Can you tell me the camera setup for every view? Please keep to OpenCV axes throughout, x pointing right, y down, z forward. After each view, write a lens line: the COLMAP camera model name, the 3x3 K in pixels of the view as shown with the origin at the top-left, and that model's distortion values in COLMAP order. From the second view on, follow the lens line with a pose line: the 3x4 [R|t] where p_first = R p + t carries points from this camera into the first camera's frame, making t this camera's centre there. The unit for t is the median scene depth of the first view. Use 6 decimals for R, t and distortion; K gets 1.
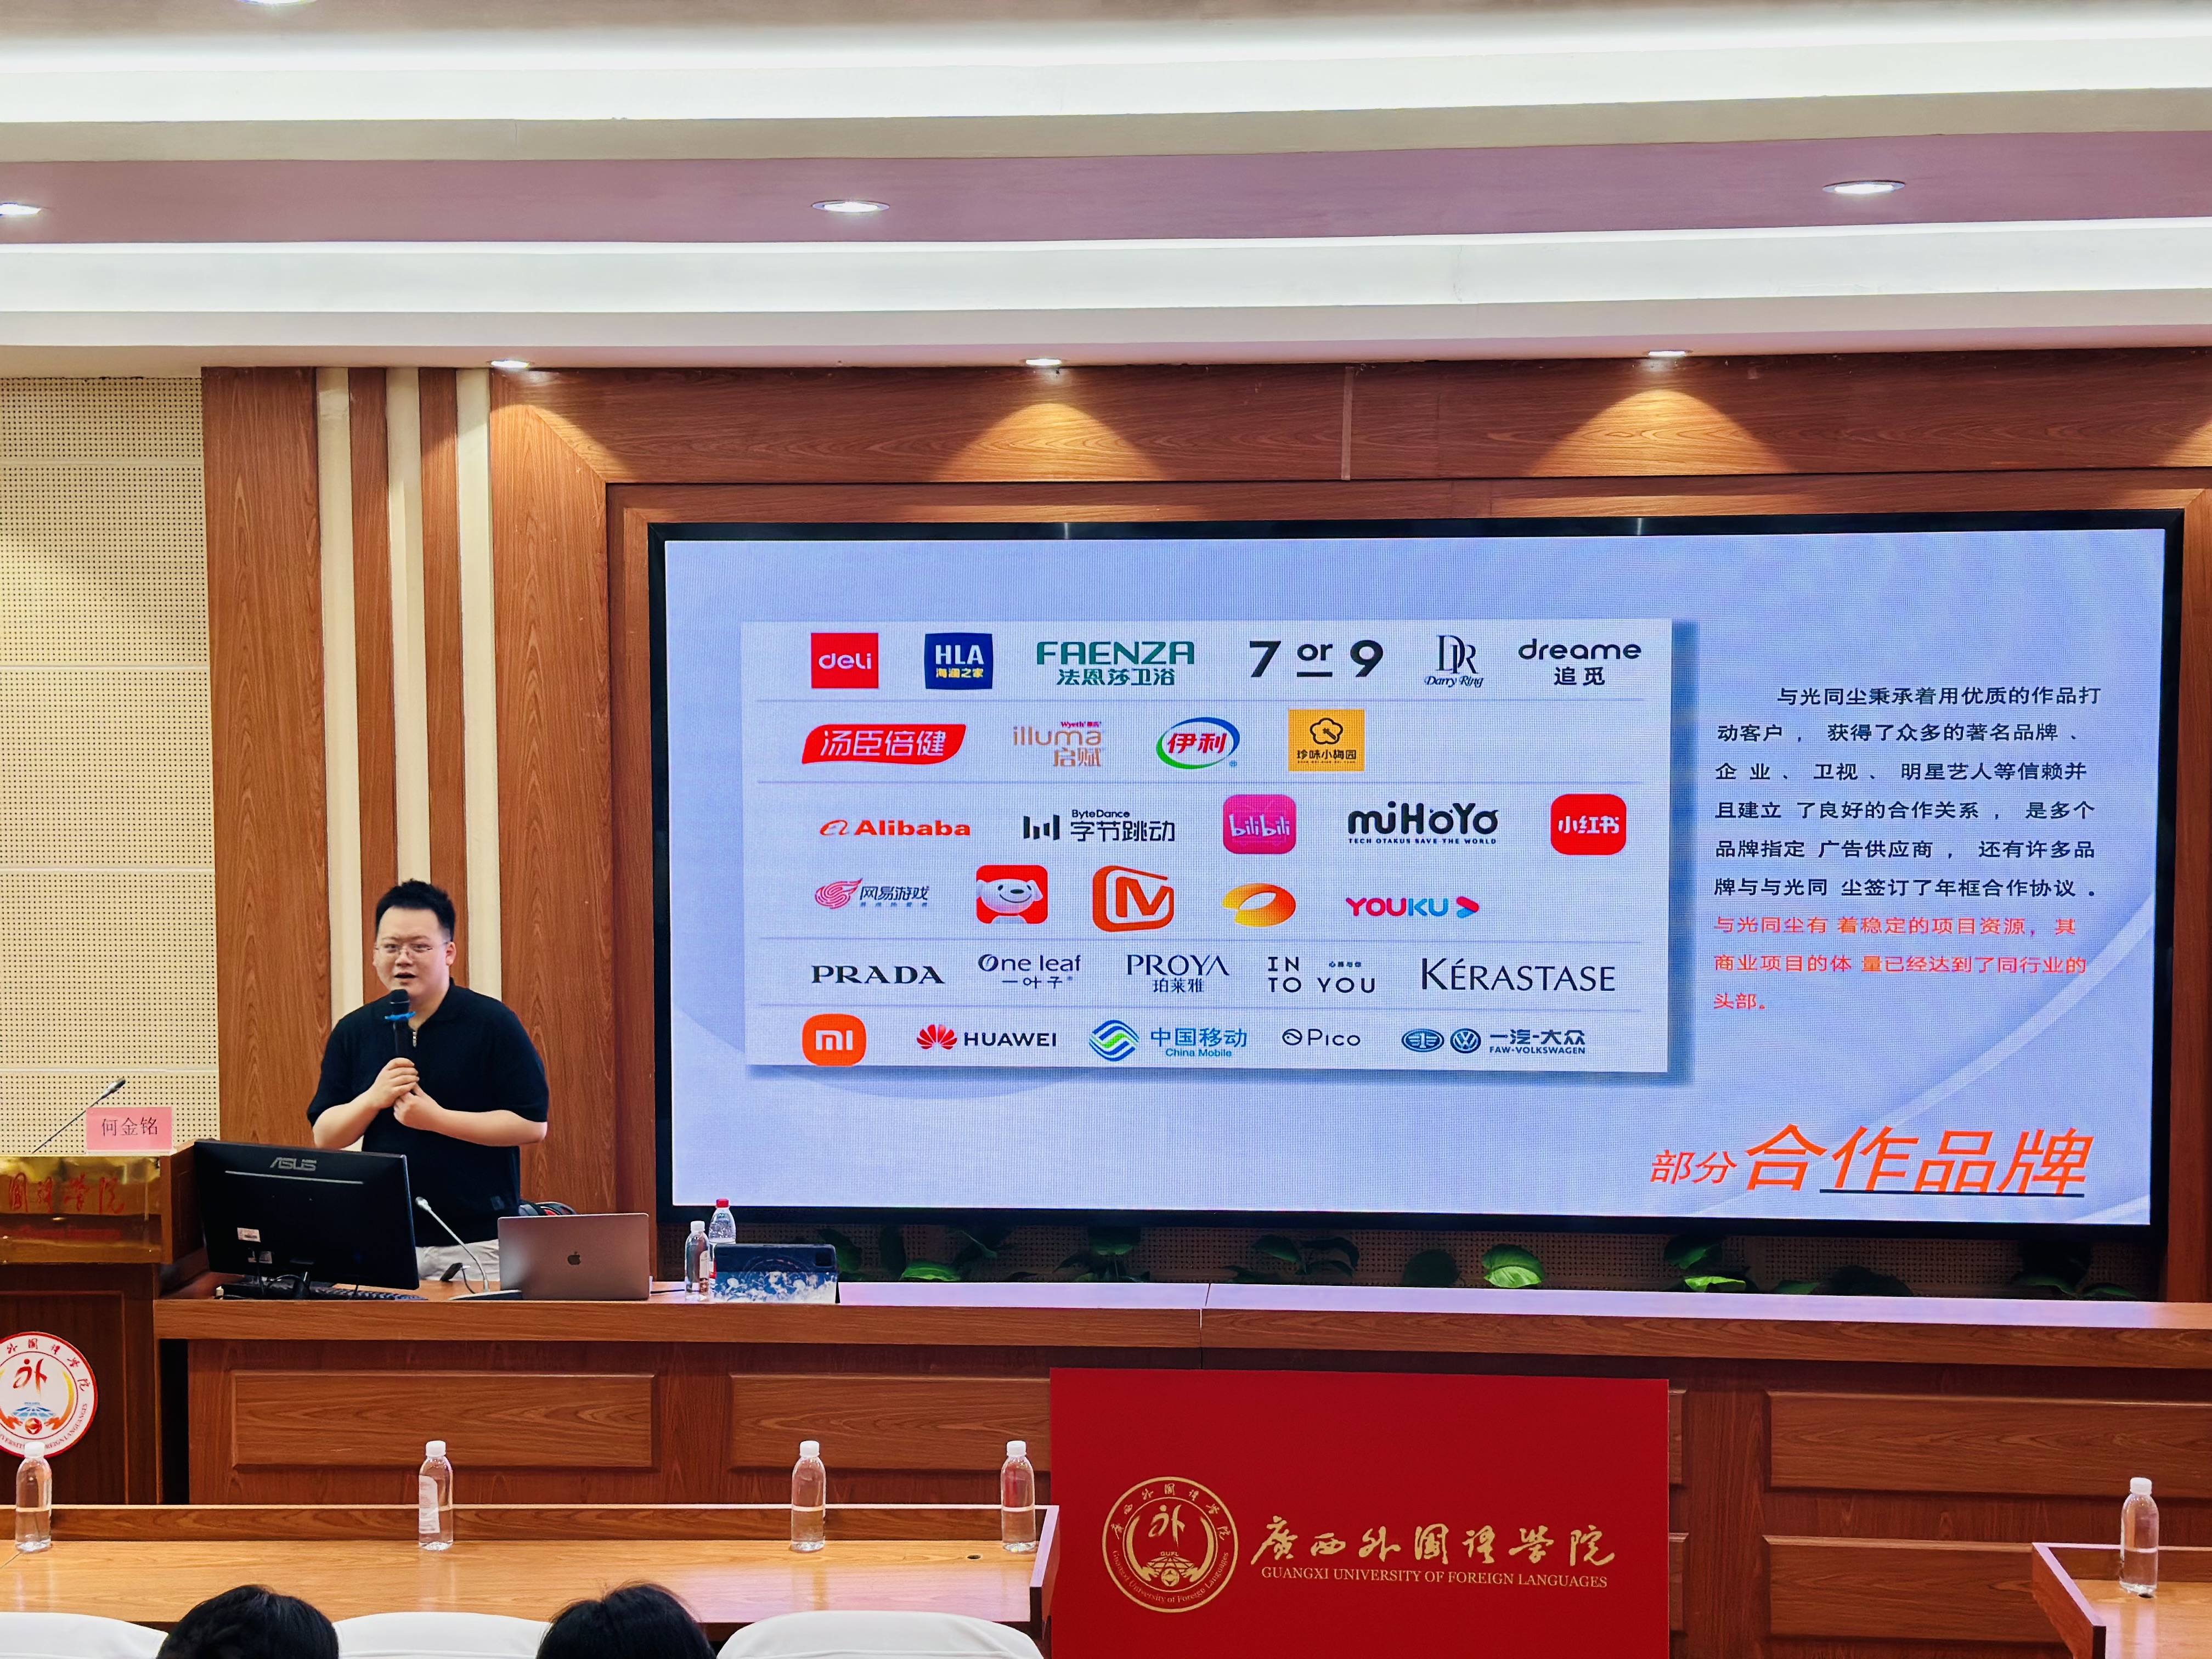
lens RADIAL K [[3043.3, 0, 1147.7], [0, 3043.3, 861.7], [0, 0, 1]] dist [0.143172, -0.081913]
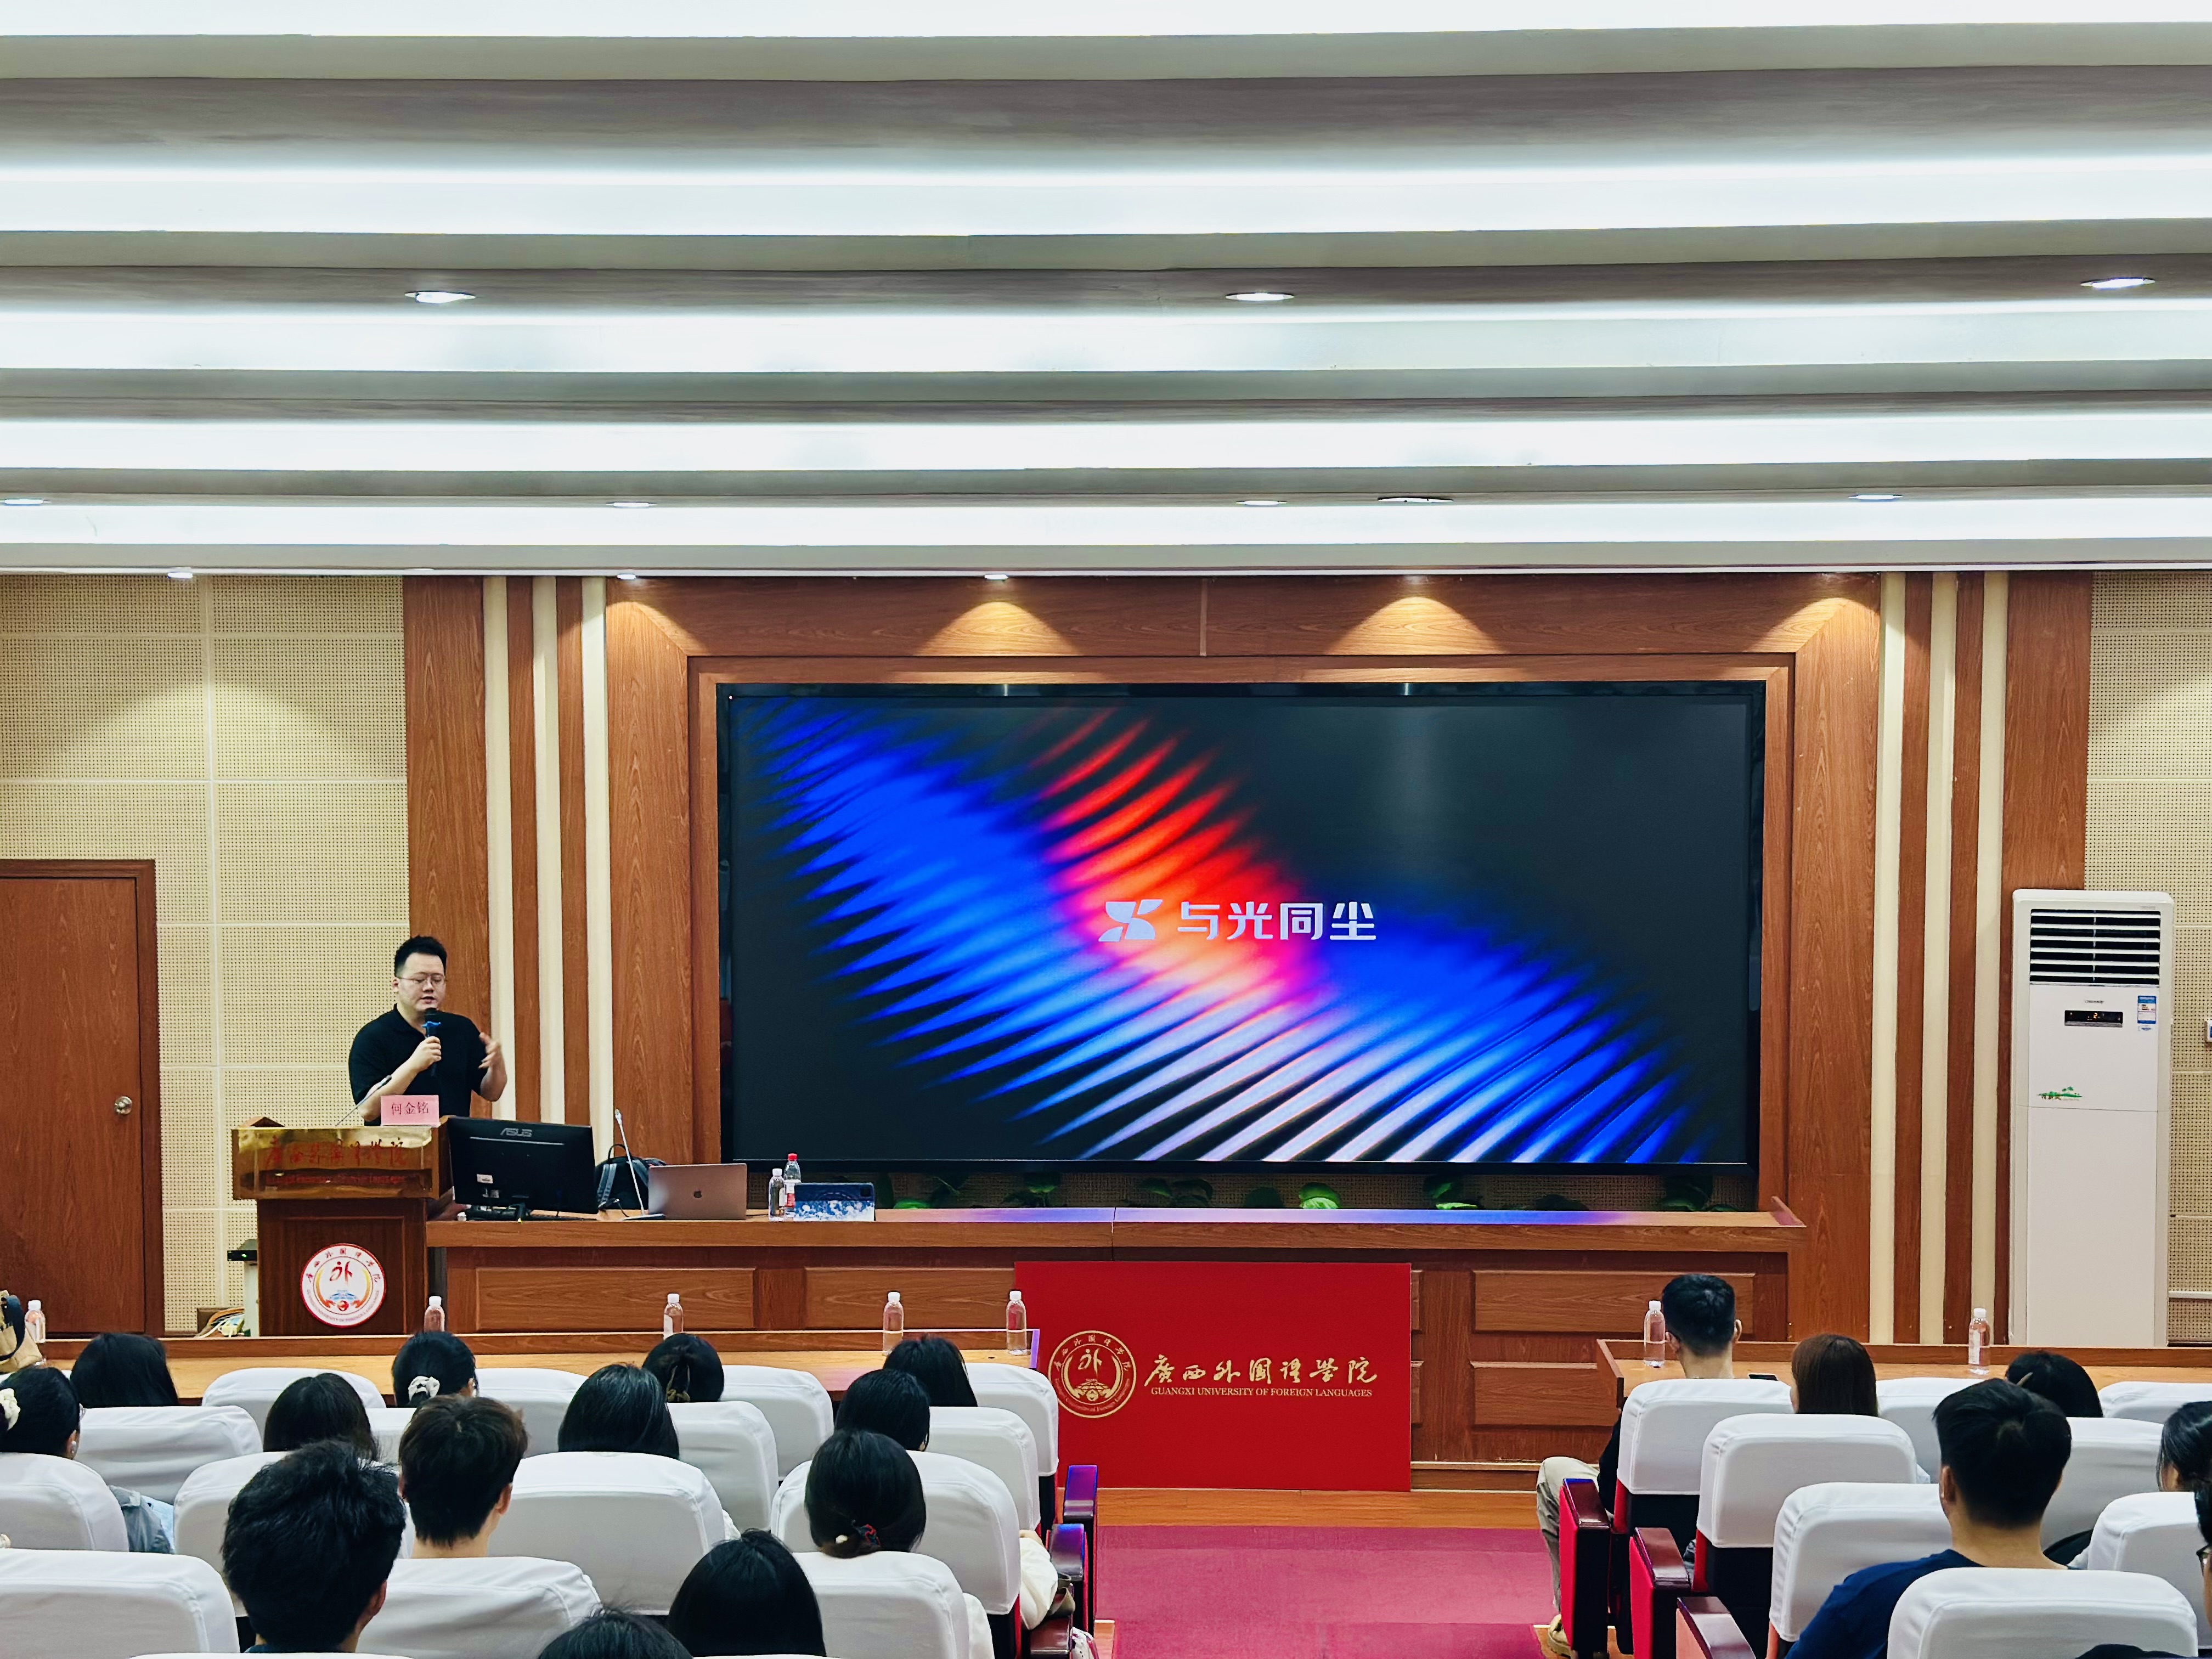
lens RADIAL K [[3026.3, 0, 1147.5], [0, 3026.3, 829.3], [0, 0, 1]] dist [0.151762, -0.057700]
pose [[0.998753, -0.002071, 0.049878, -0.039770], [0.002051, 0.999998, 0.000447, -0.051548], [-0.049879, -0.000344, 0.998755, -0.520800]]
